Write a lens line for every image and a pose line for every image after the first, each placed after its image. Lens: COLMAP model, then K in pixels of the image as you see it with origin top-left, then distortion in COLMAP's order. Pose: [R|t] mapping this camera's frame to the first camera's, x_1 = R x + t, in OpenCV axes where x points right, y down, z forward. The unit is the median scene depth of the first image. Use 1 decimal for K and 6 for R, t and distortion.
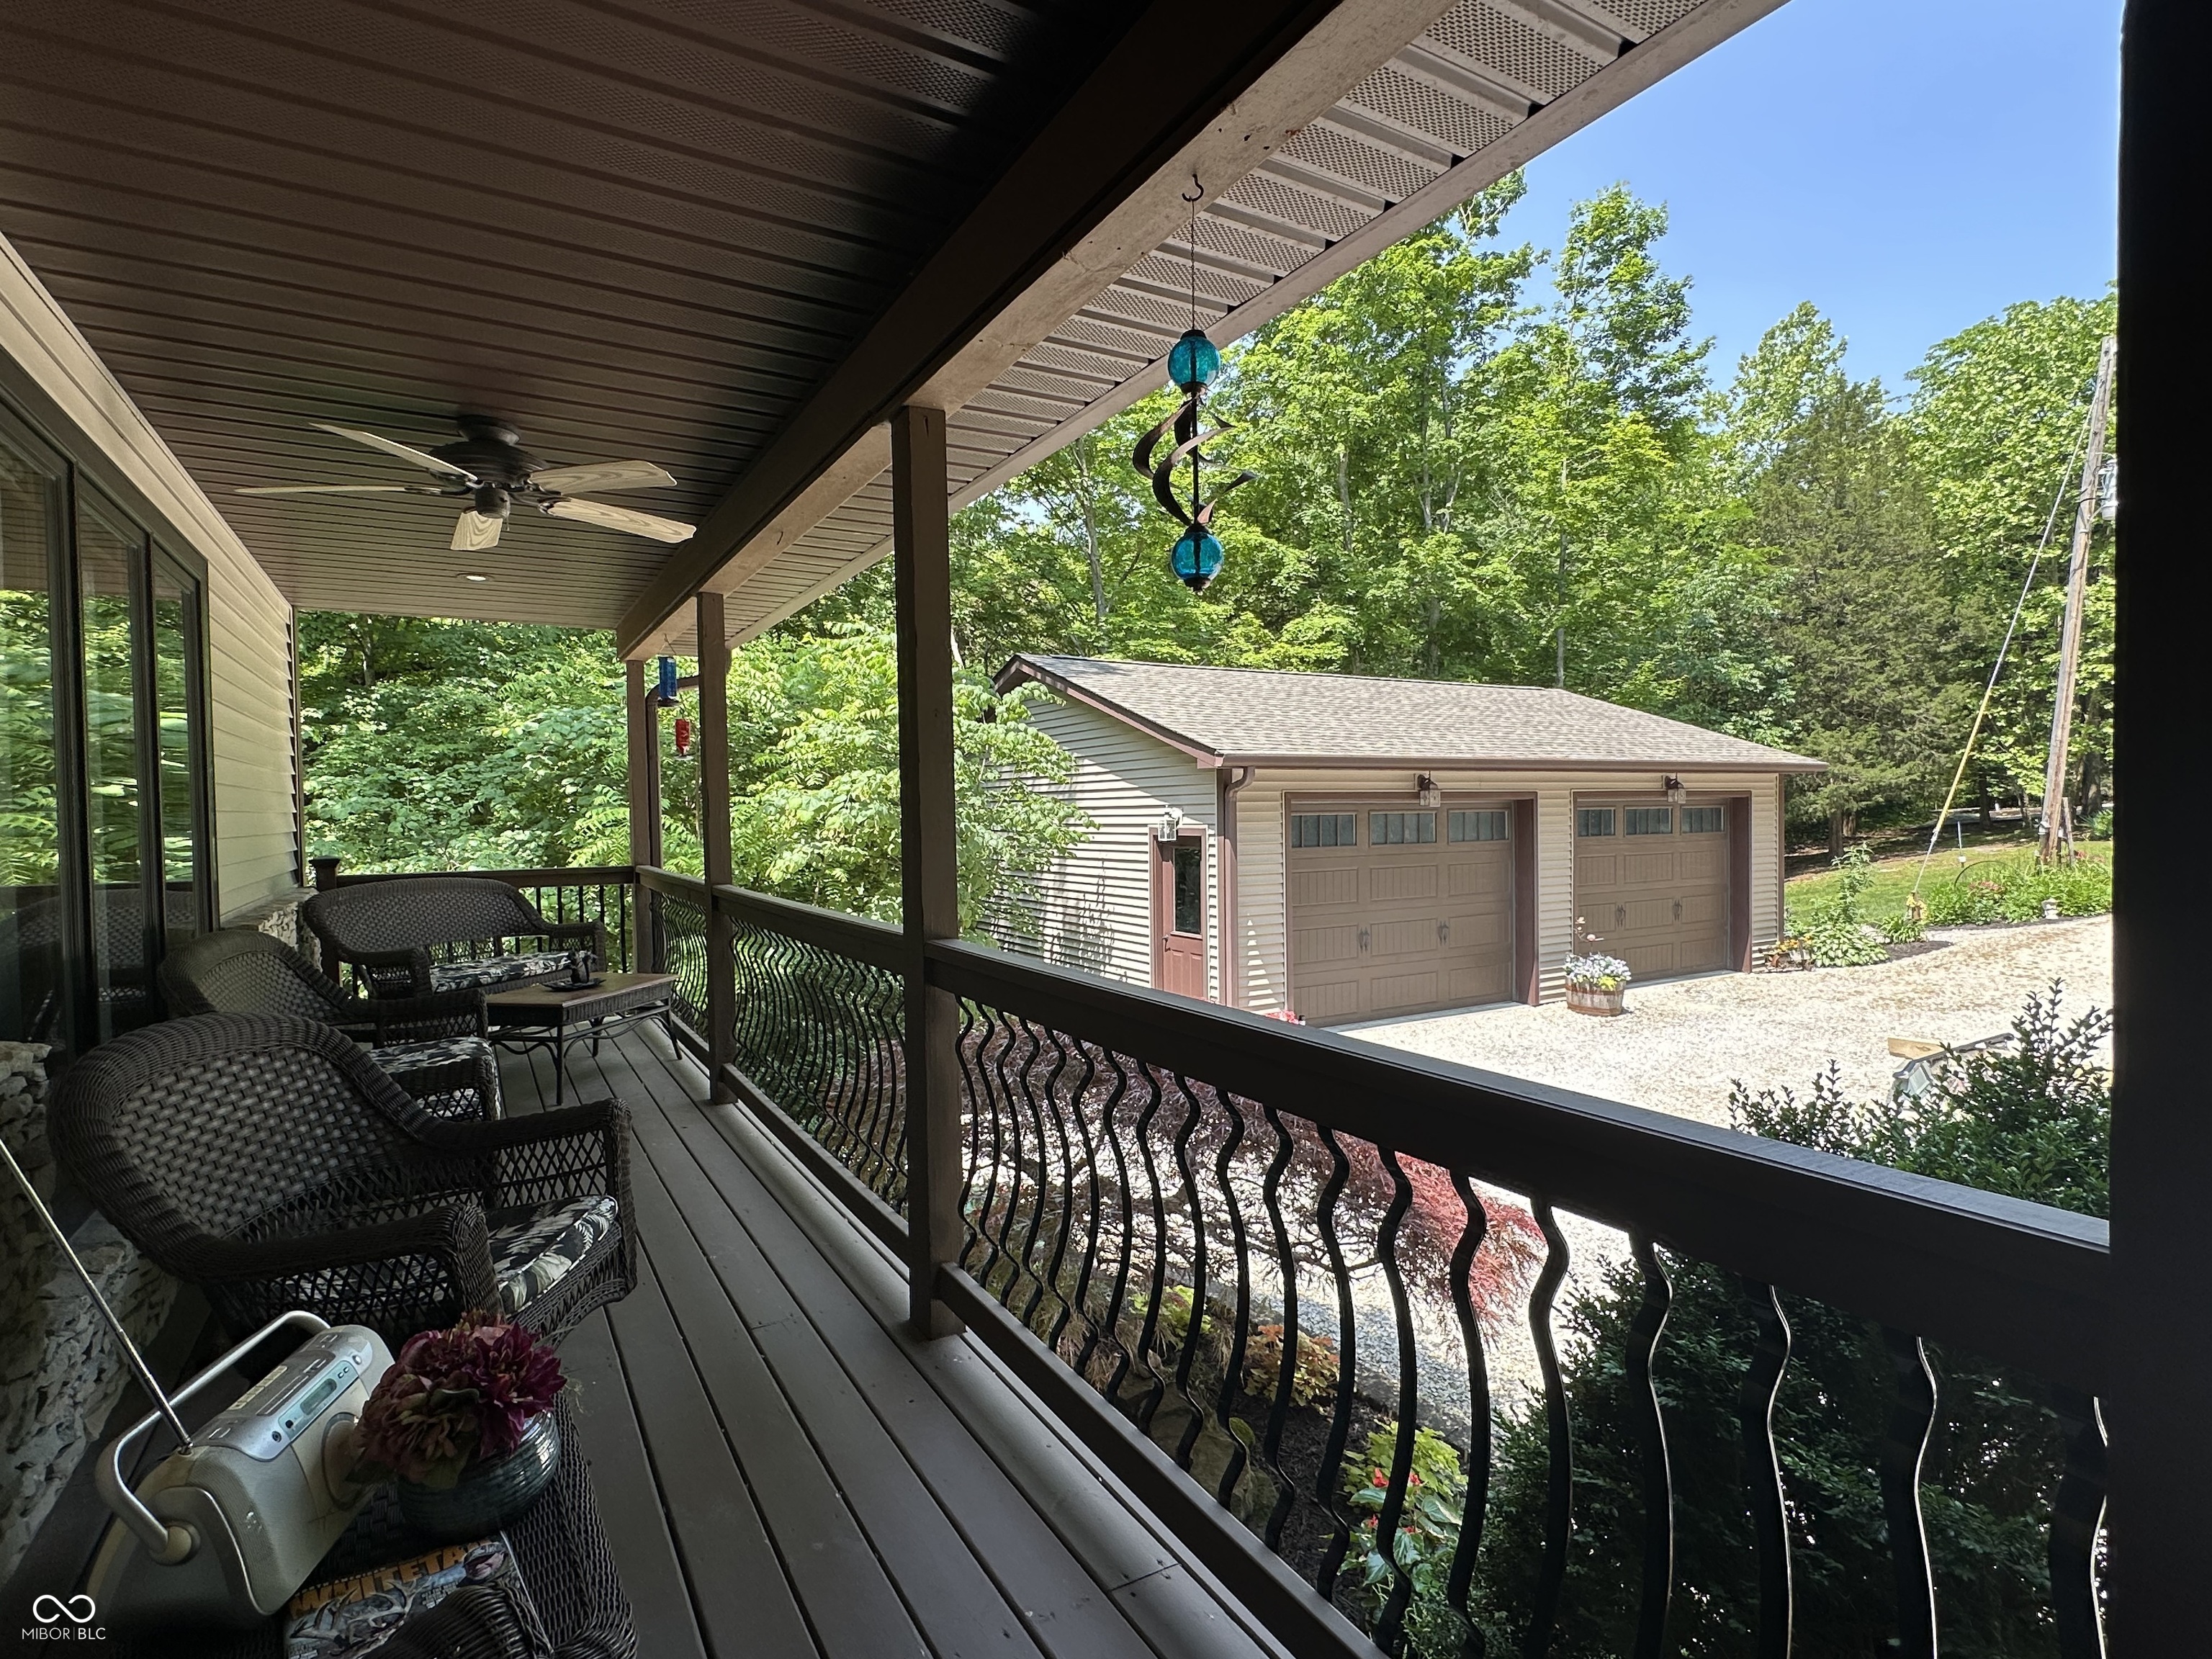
lens RADIAL K [[1108.0, 0, 1110.9], [0, 1108.0, 836.0], [0, 0, 1]] dist [-0.003366, 0.001243]
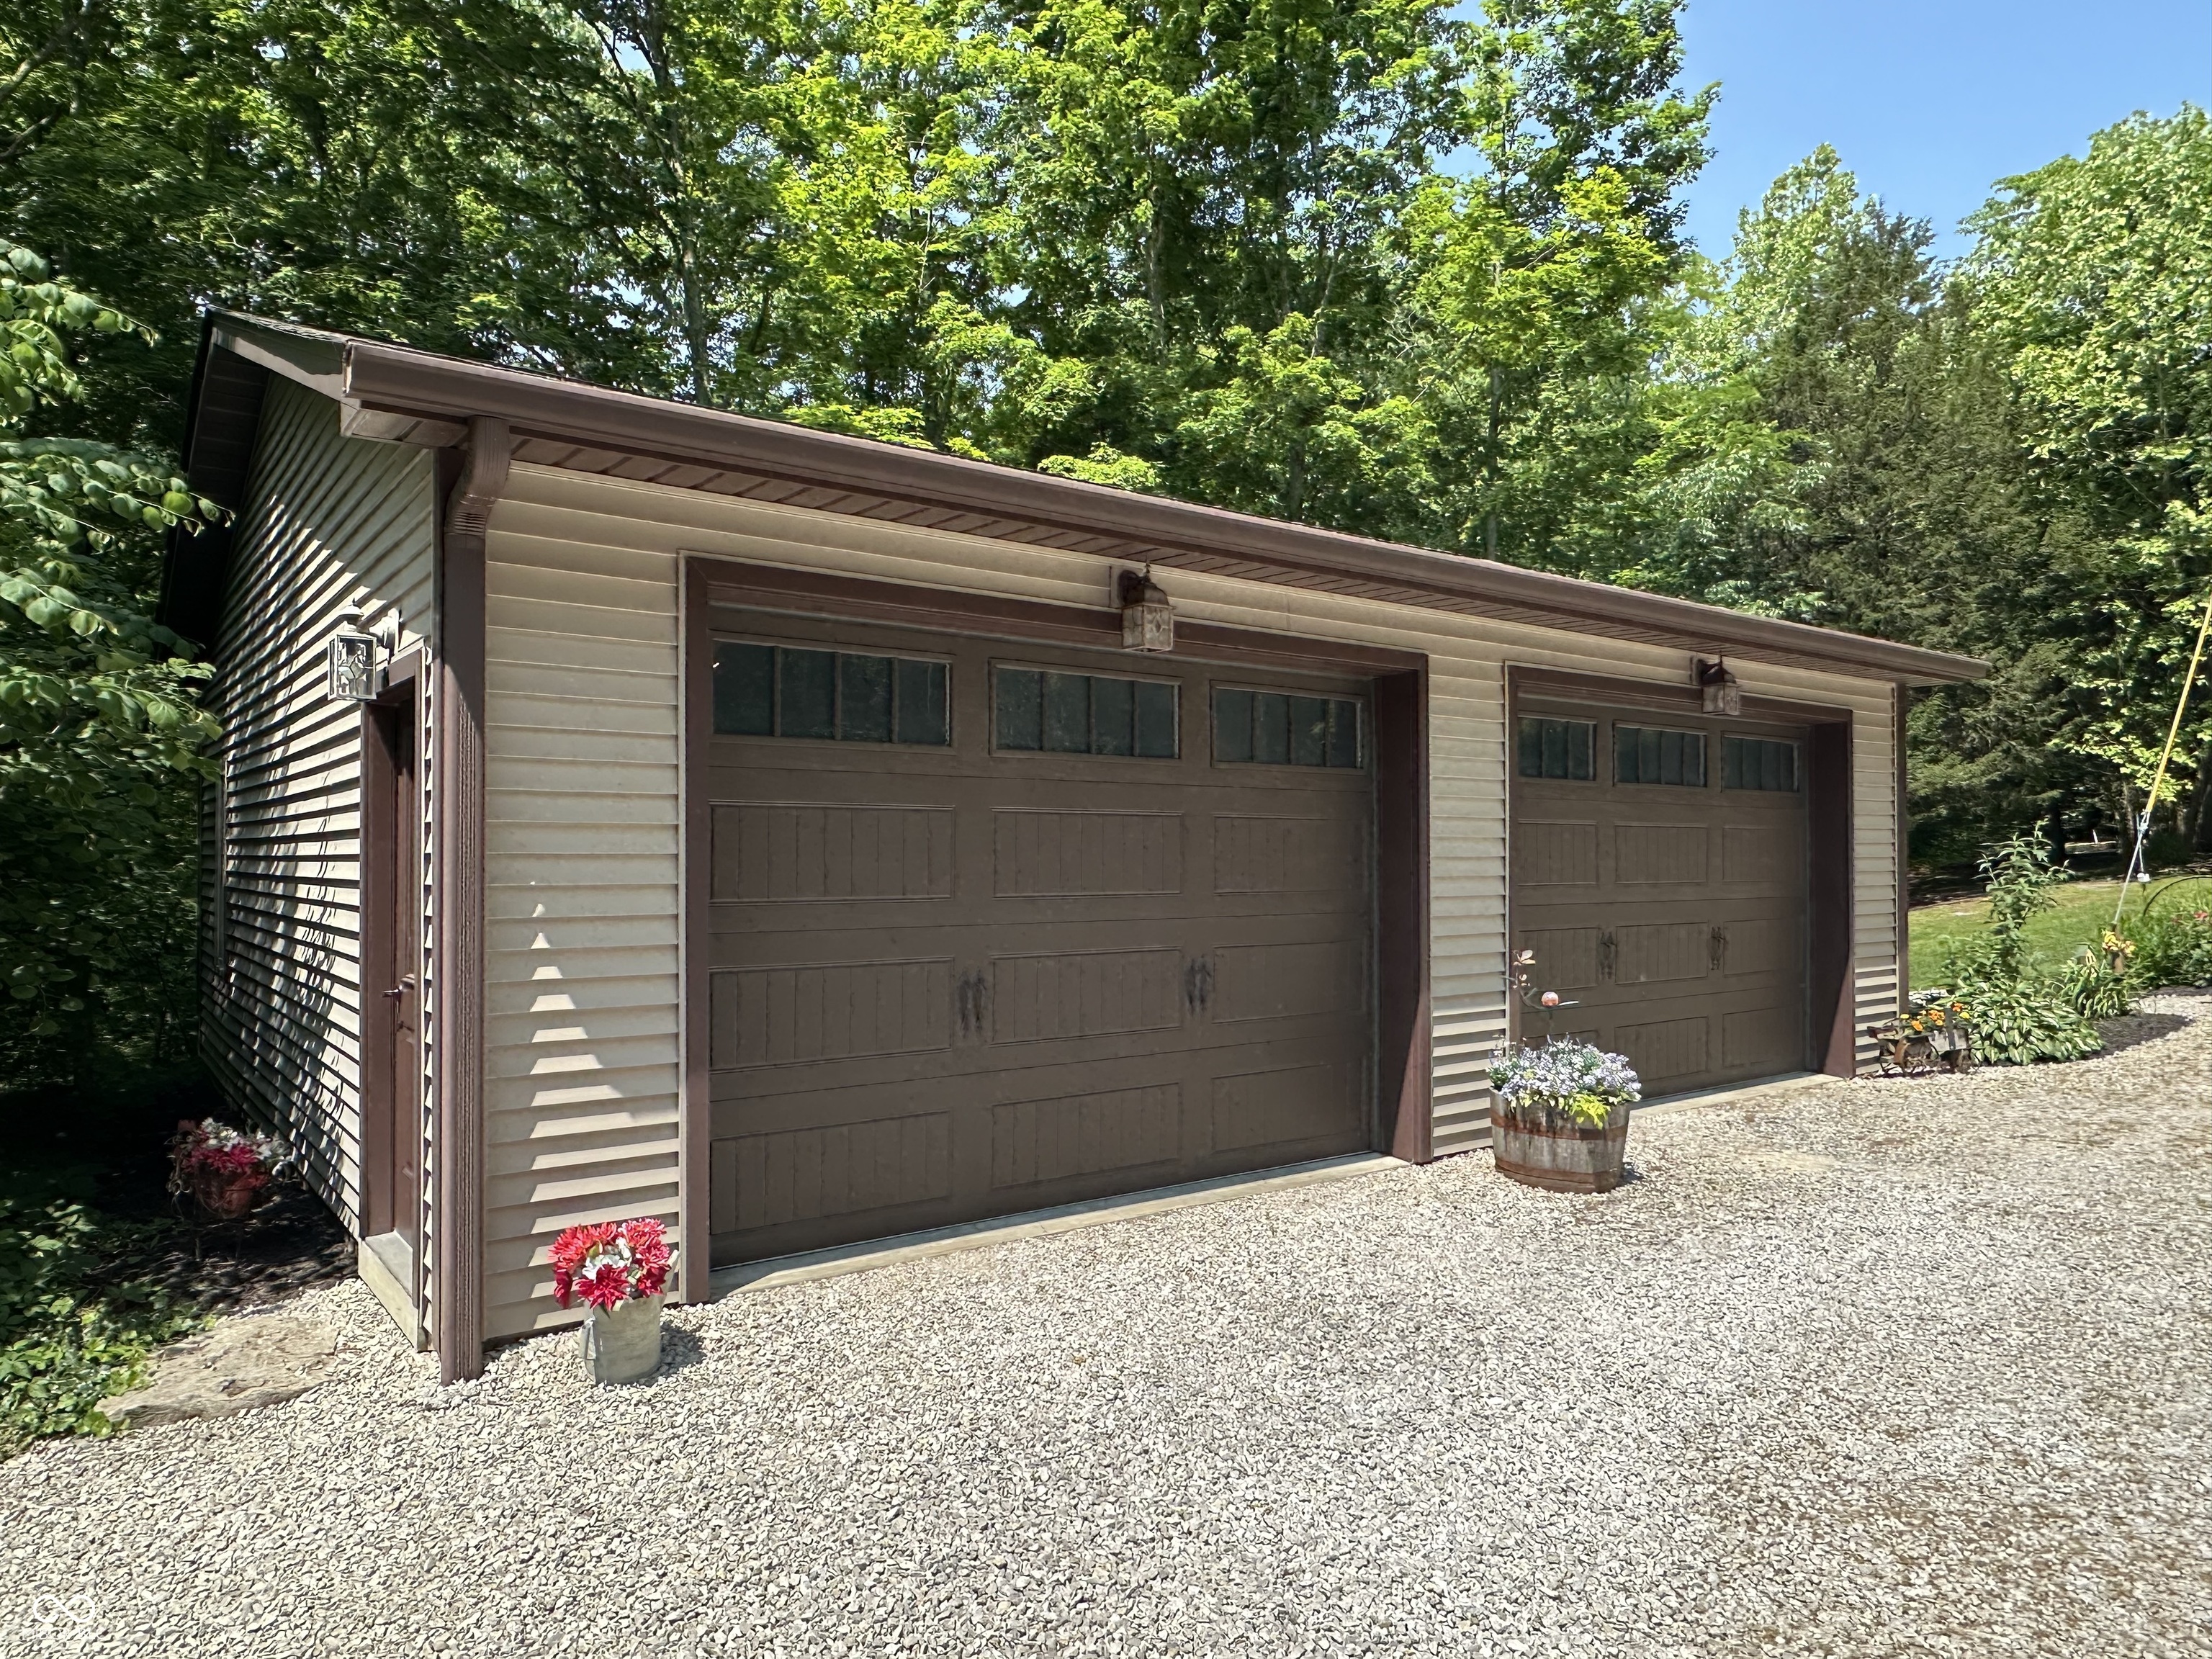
lens RADIAL K [[1410.5, 0, 1101.6], [0, 1410.5, 834.3], [0, 0, 1]] dist [0.001893, -0.005866]
pose [[0.993503, 0.015873, 0.112698, 0.097251], [-0.011620, 0.999199, -0.038296, 0.024766], [-0.113215, 0.036737, 0.992891, 0.232220]]
